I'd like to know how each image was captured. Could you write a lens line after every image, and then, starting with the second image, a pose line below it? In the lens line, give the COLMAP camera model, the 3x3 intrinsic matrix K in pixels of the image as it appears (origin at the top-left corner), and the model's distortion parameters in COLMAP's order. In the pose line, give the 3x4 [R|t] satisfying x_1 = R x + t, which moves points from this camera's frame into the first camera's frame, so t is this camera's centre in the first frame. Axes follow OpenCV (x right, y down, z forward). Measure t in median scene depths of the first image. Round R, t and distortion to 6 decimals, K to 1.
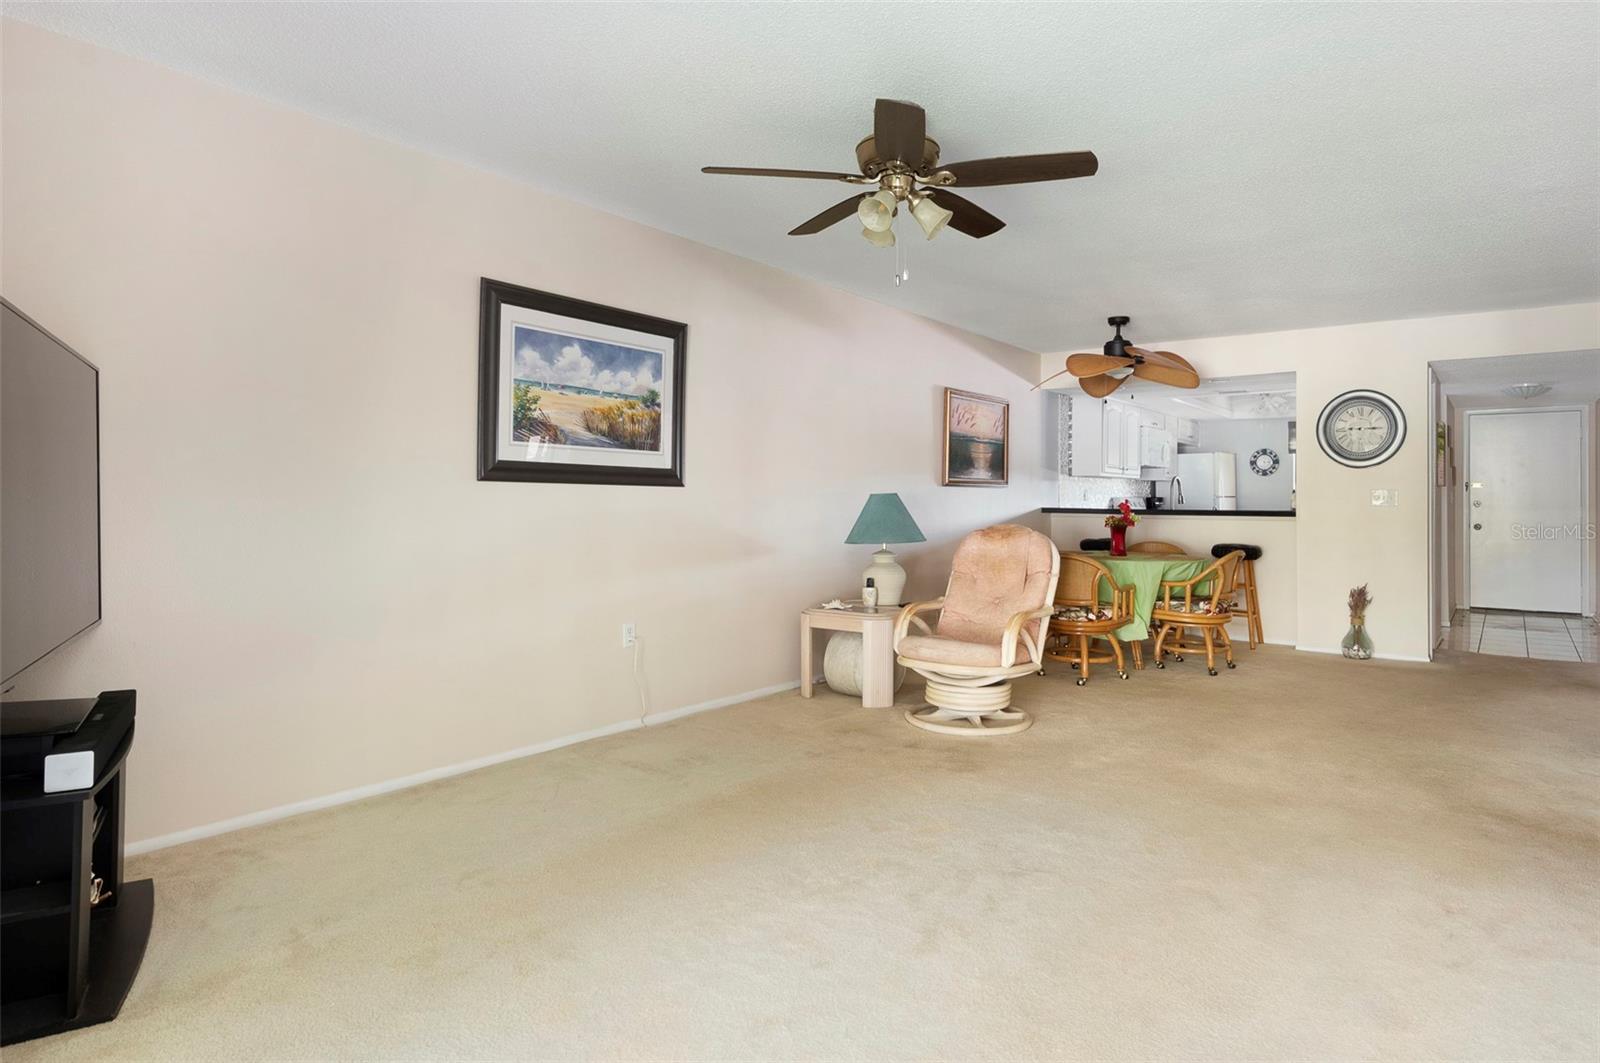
lens RADIAL K [[905.3, 0, 858.6], [0, 905.3, 495.3], [0, 0, 1]] dist [0.001407, 0.000184]
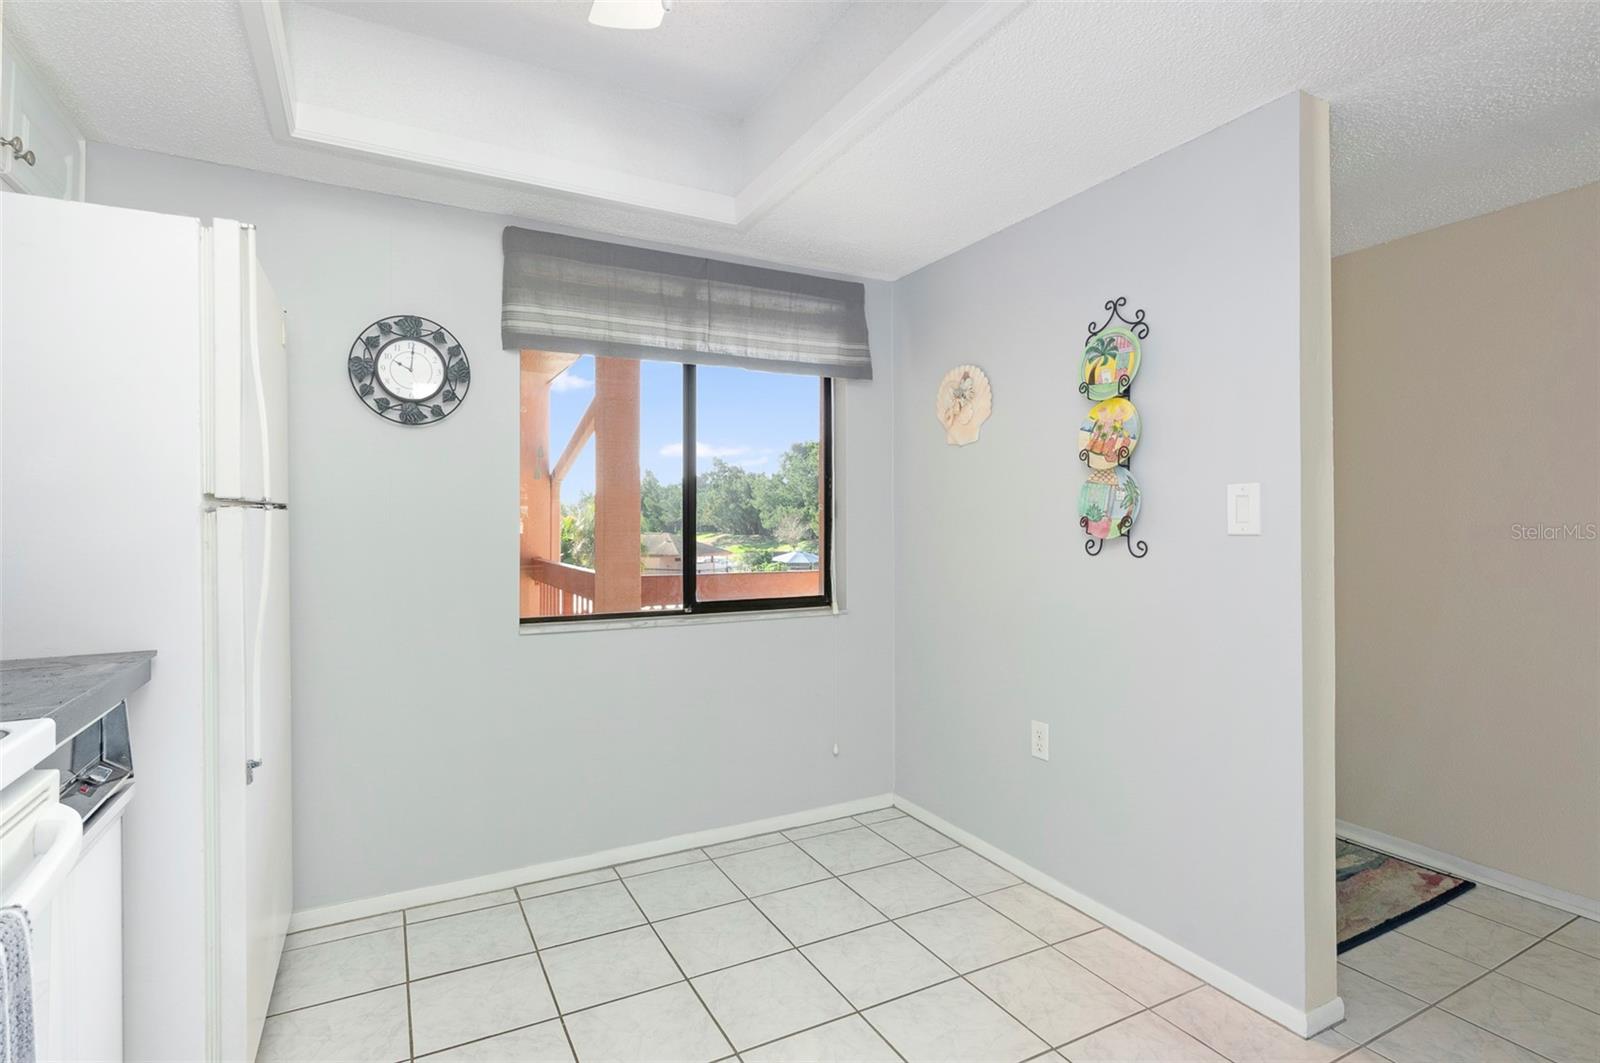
lens RADIAL K [[778.3, 0, 800.0], [0, 778.3, 531.5], [0, 0, 1]] dist [0.000033, -0.000008]
pose [[0.445324, -0.011280, 0.895299, 0.503473], [-0.002360, 0.999902, 0.013772, 0.007146], [-0.895367, -0.008246, 0.445254, 1.338798]]
